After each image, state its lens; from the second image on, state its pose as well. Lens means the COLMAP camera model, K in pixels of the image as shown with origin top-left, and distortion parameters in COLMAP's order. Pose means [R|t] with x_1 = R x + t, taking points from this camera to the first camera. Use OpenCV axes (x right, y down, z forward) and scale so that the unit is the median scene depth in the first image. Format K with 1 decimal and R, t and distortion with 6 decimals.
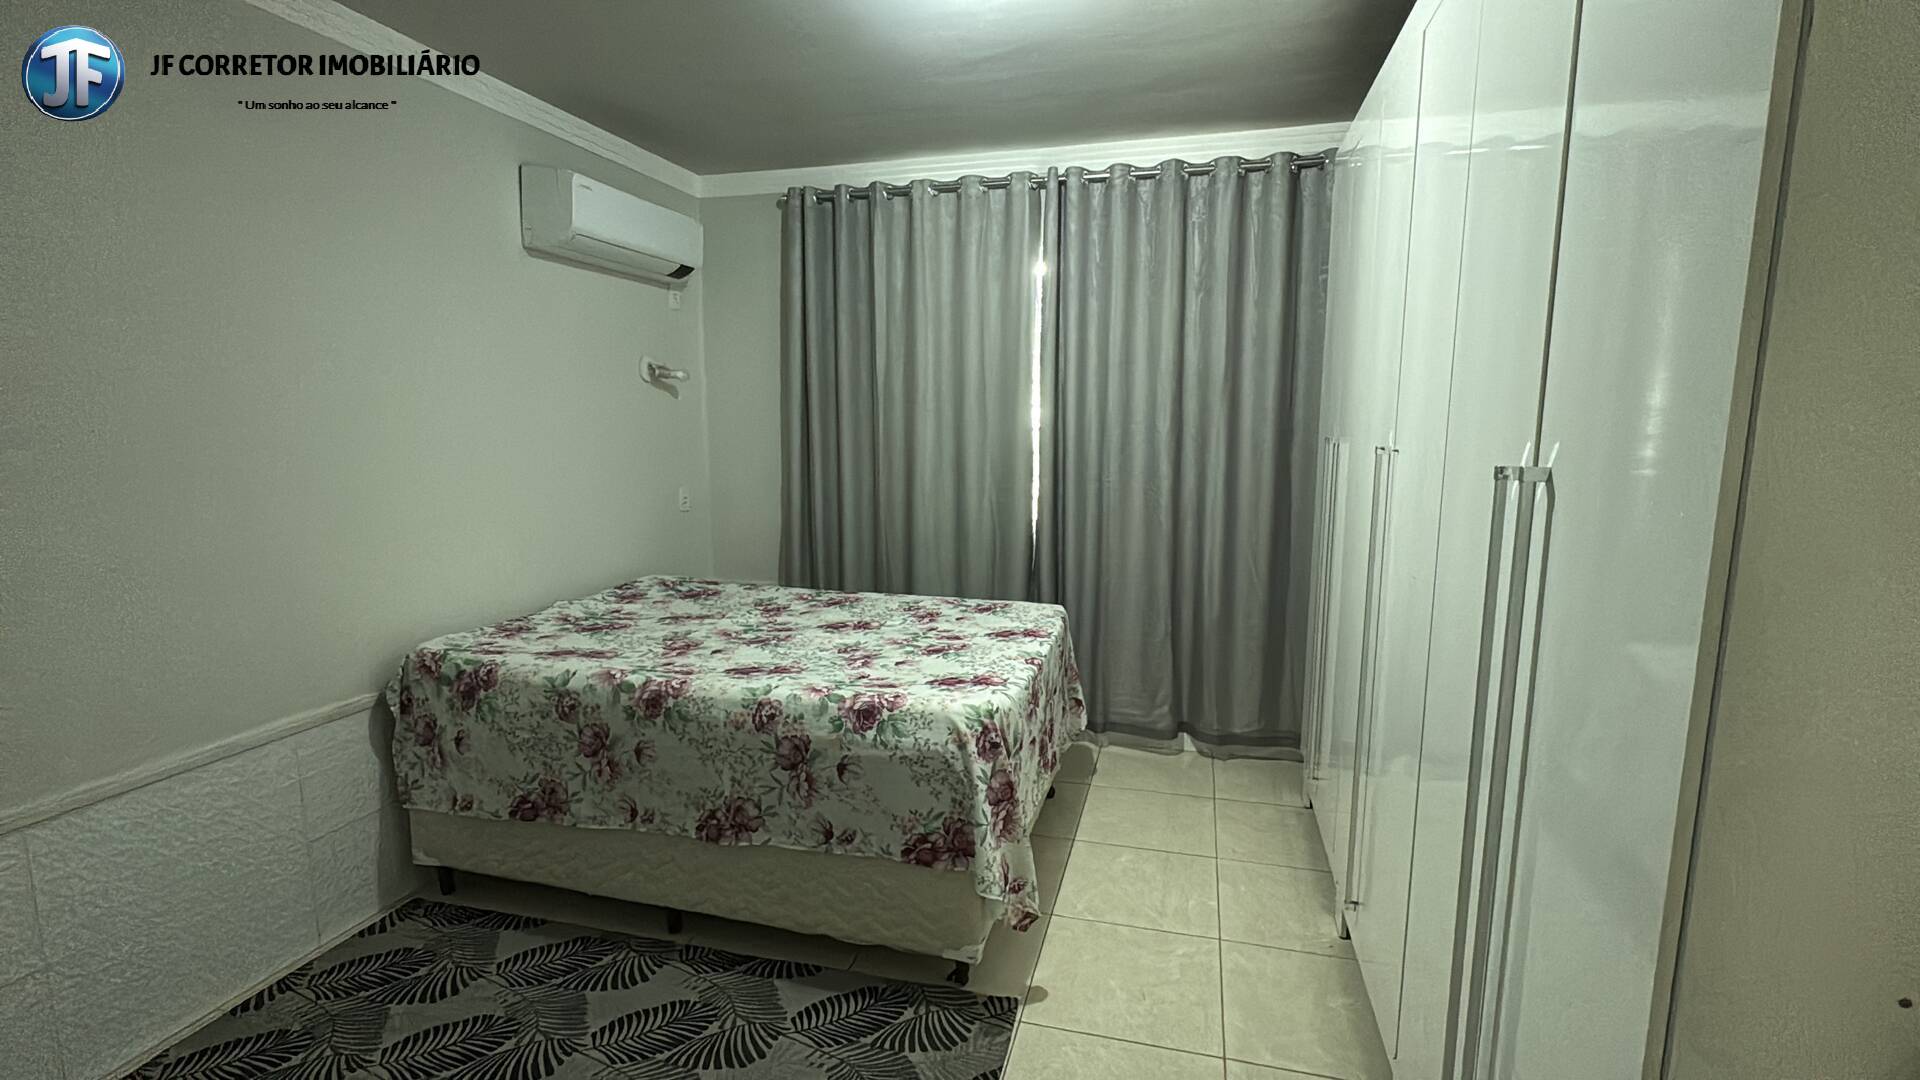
lens RADIAL K [[874.8, 0, 956.1], [0, 874.8, 537.9], [0, 0, 1]] dist [-0.004151, 0.000070]
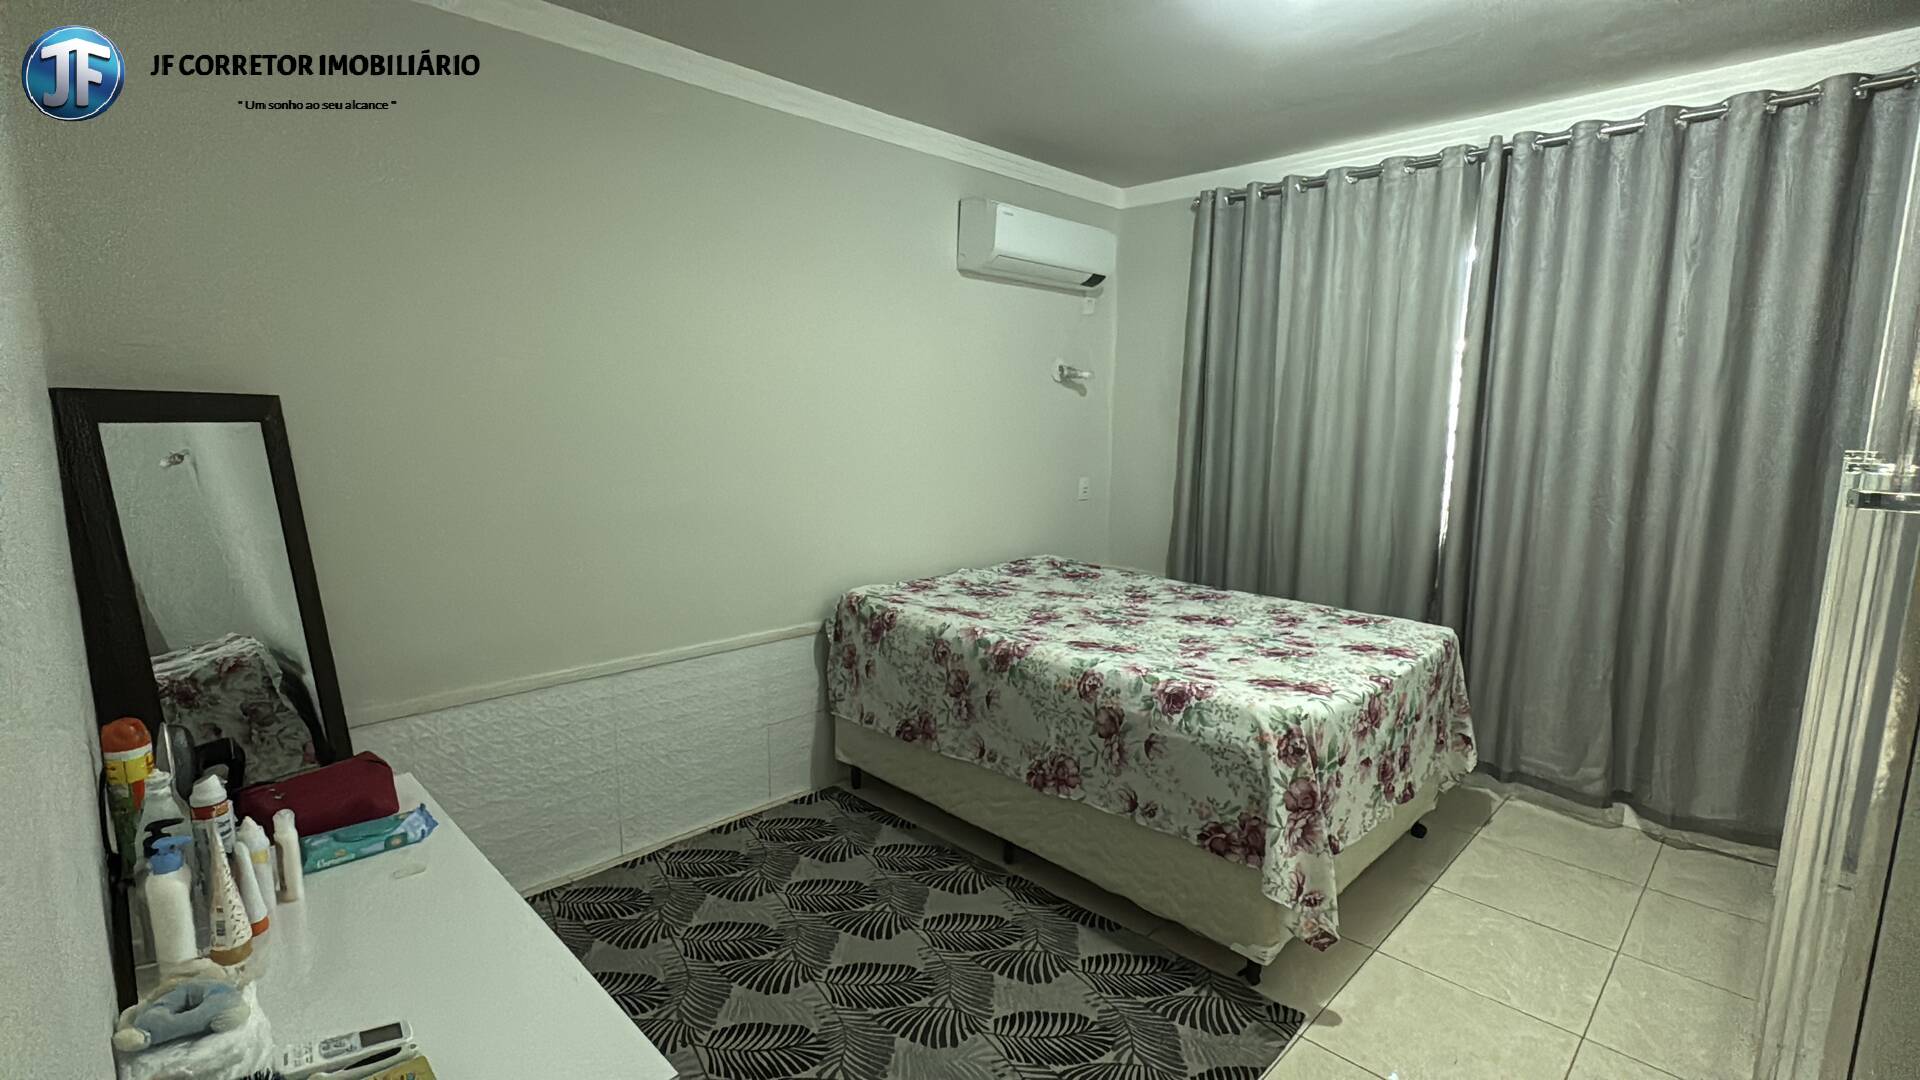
lens RADIAL K [[874.8, 0, 967.4], [0, 874.8, 543.4], [0, 0, 1]] dist [-0.004151, 0.000070]
pose [[0.870389, 0.083715, -0.485196, 0.149171], [-0.079486, 0.996404, 0.029330, 0.004329], [0.485907, 0.013037, 0.873913, -0.035793]]
